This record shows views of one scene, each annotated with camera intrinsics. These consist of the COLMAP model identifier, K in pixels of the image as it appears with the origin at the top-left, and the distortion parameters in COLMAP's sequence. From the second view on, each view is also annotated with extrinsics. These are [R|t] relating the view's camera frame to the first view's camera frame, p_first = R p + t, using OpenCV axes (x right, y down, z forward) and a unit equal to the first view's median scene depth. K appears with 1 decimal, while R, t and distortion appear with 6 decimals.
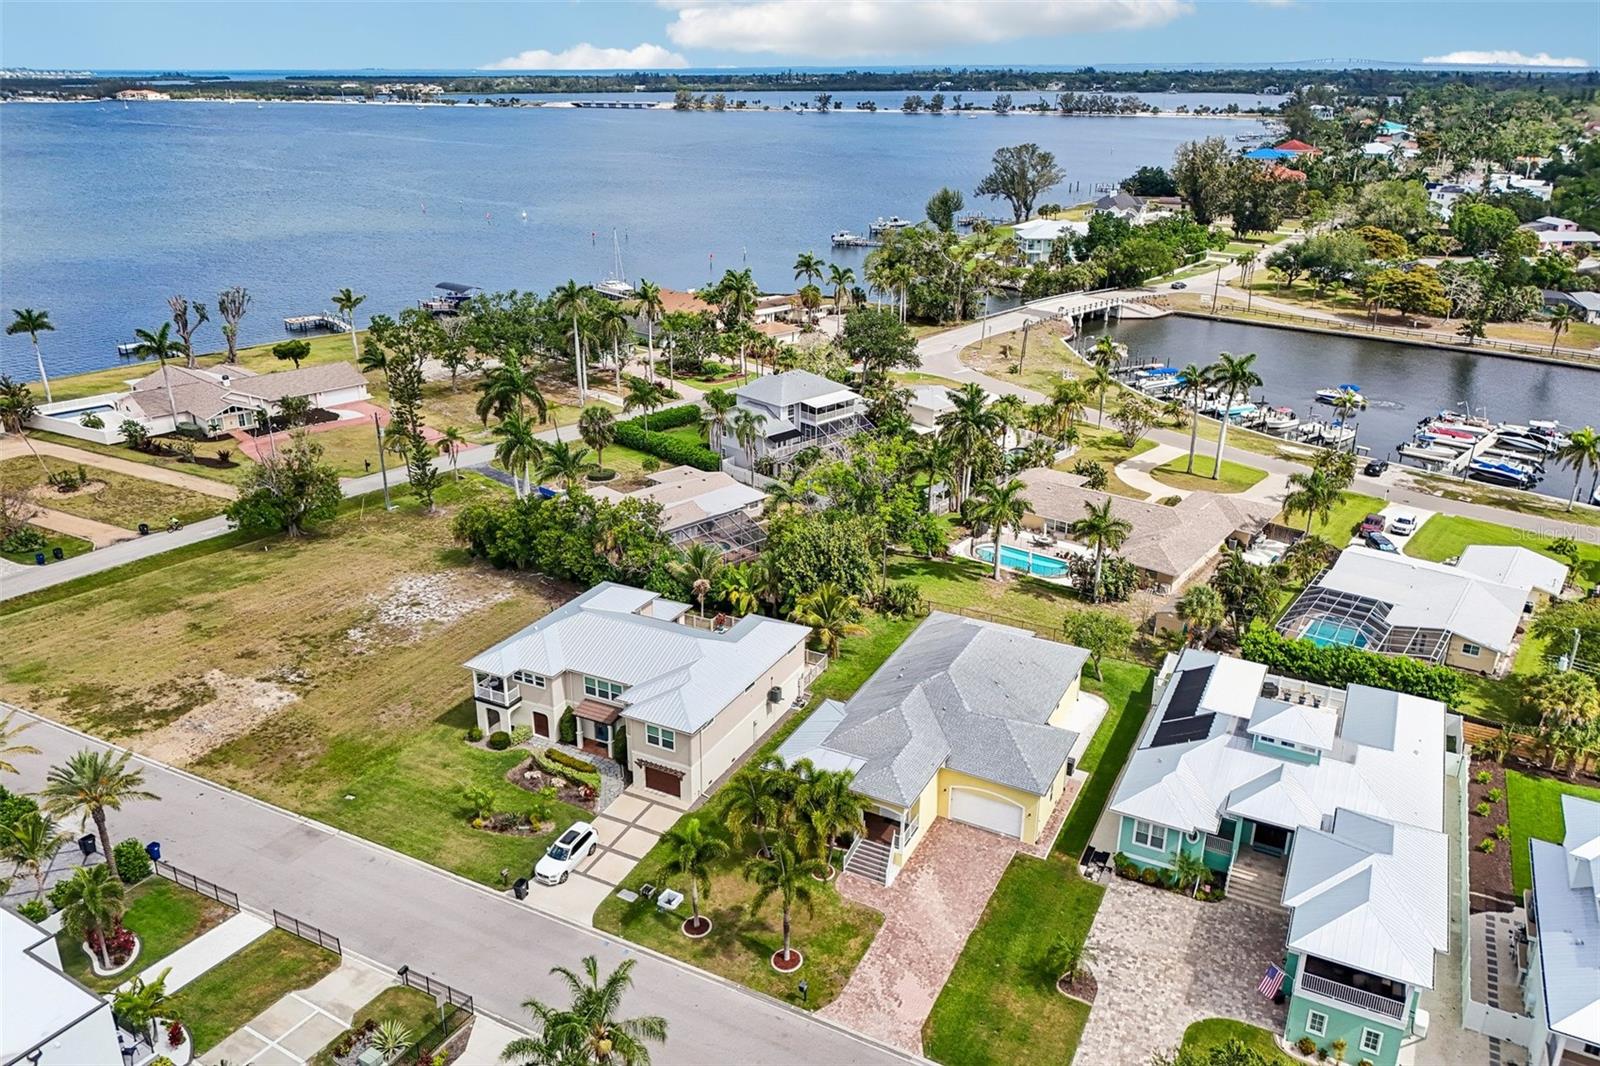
lens RADIAL K [[1172.7, 0, 818.7], [0, 1172.7, 534.1], [0, 0, 1]] dist [0.155210, -0.214223]
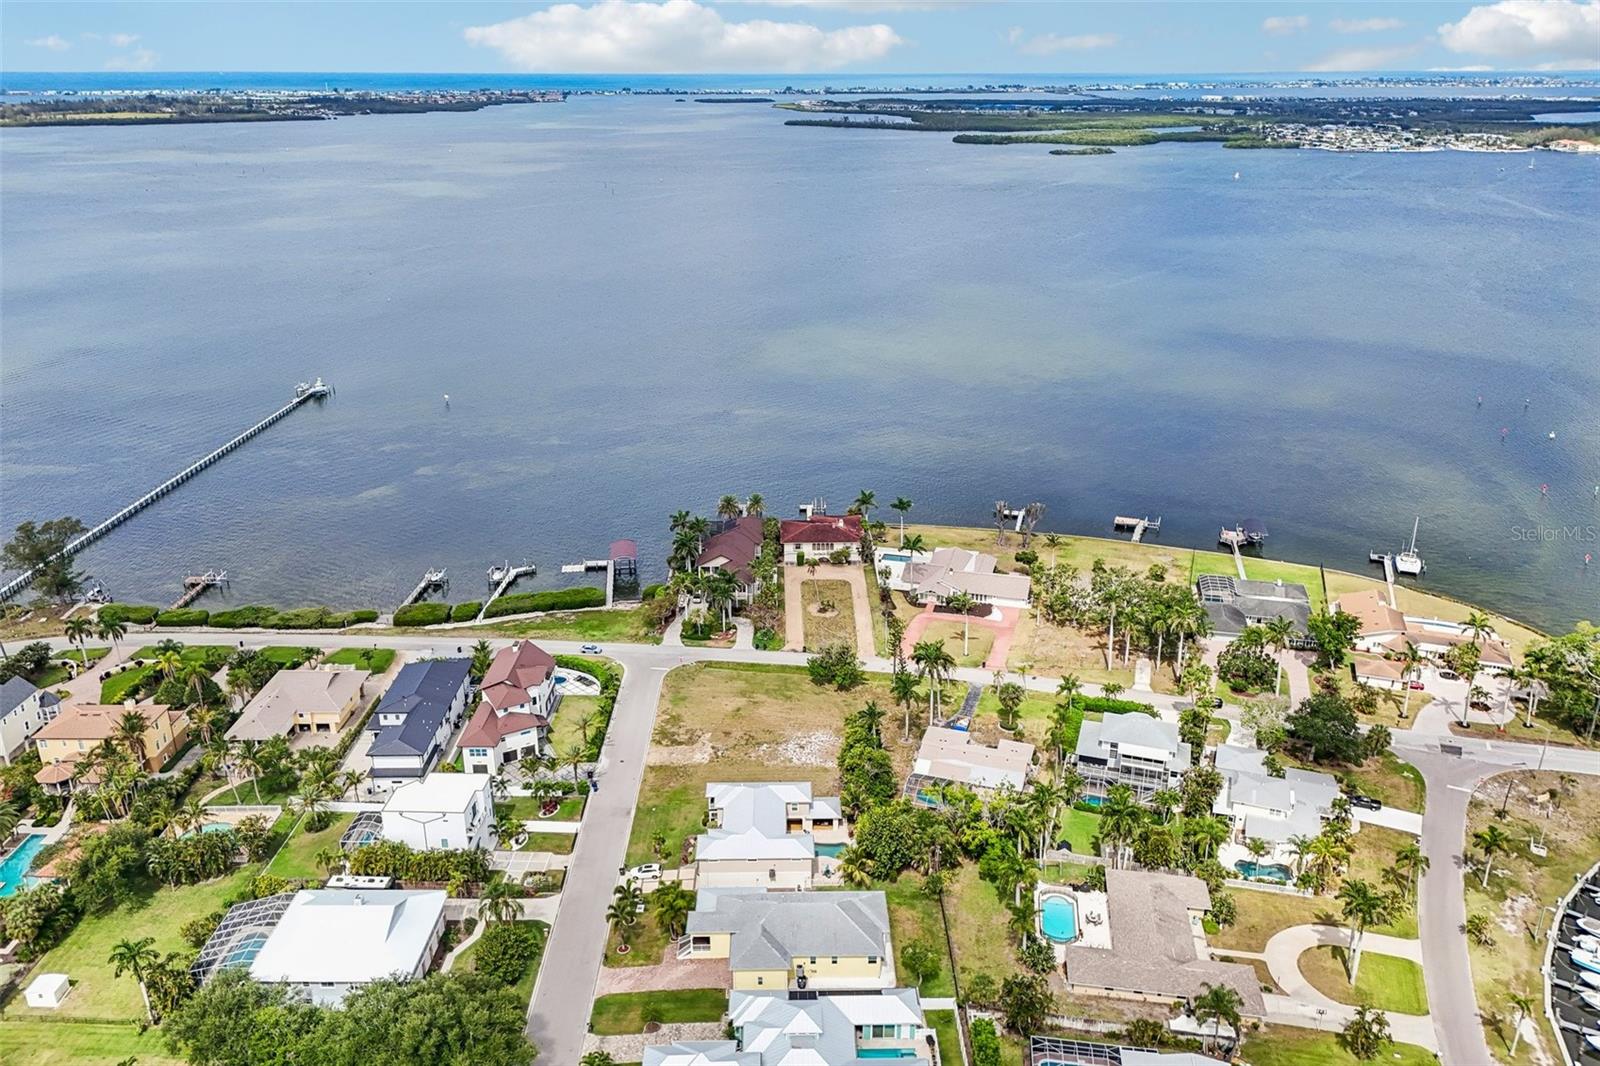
lens RADIAL K [[1207.8, 0, 800.0], [0, 1207.8, 533.0], [0, 0, 1]] dist [0.102504, -0.121578]
pose [[0.466850, 0.314699, -0.826447, 1.280224], [-0.320939, 0.931117, 0.173261, -0.654667], [0.824044, 0.184352, 0.535691, -0.146701]]
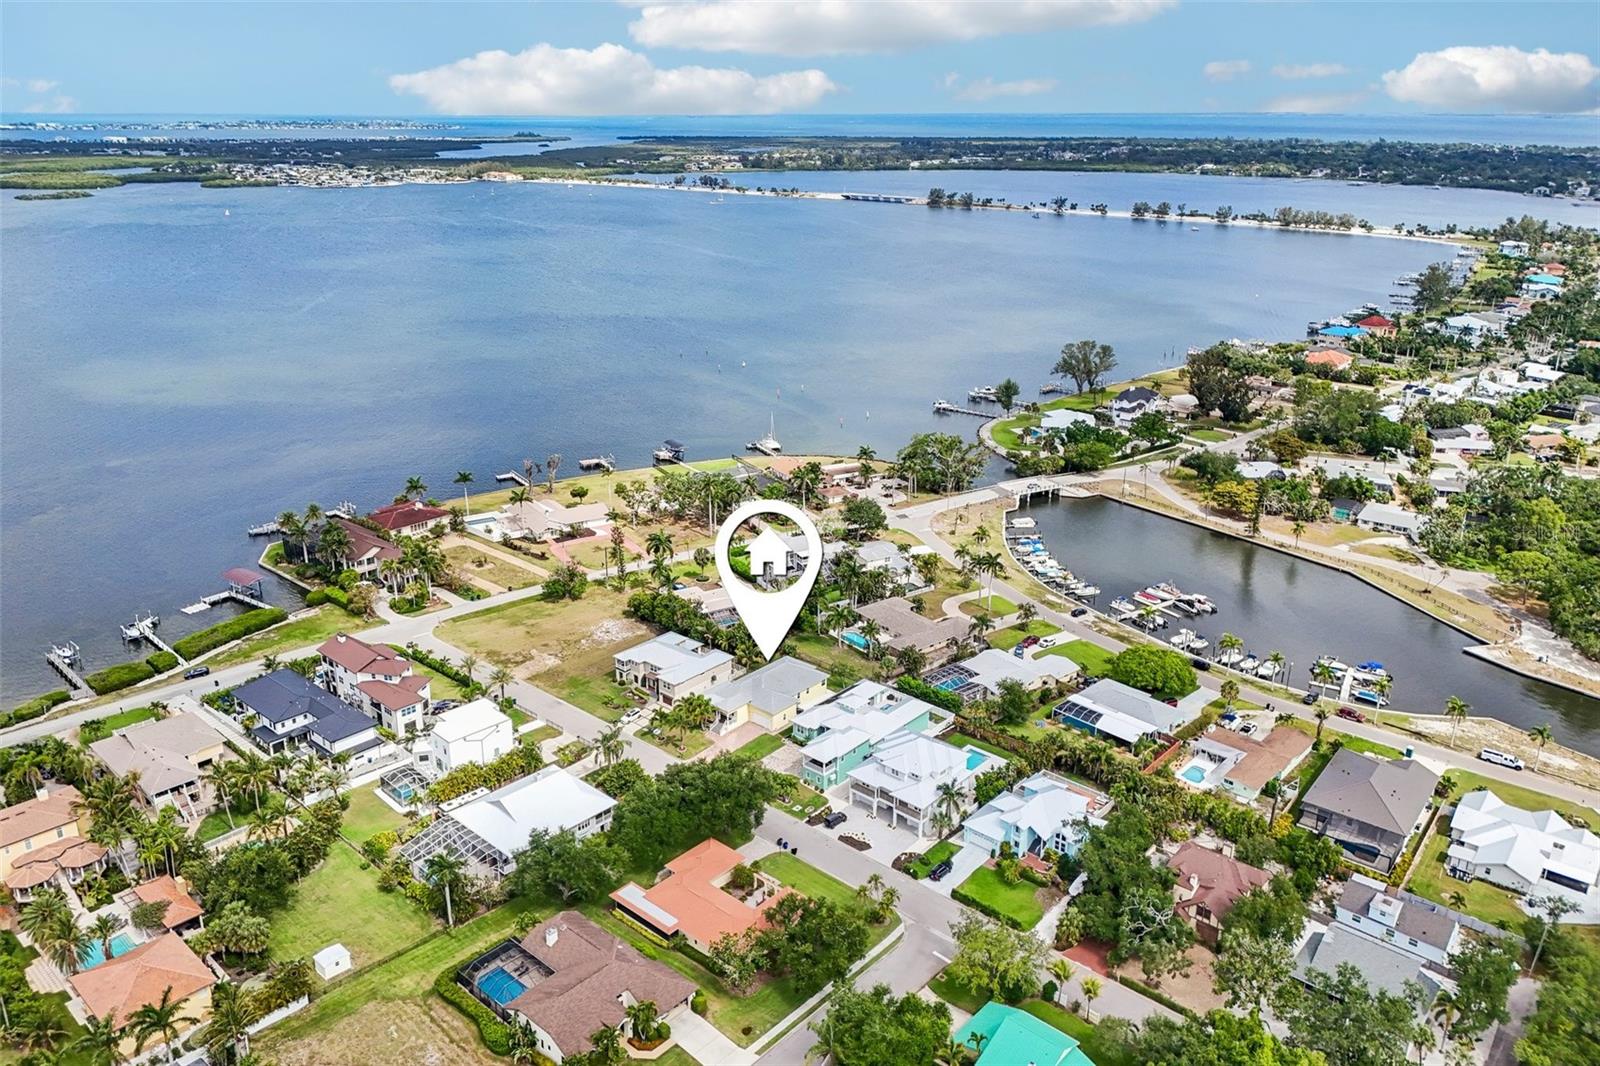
lens RADIAL K [[1207.8, 0, 800.0], [0, 1207.8, 533.0], [0, 0, 1]] dist [0.102504, -0.121578]
pose [[0.968097, 0.082777, -0.236508, 0.685346], [-0.091738, 0.995414, -0.027119, -0.125214], [0.233179, 0.047950, 0.971251, -1.491641]]
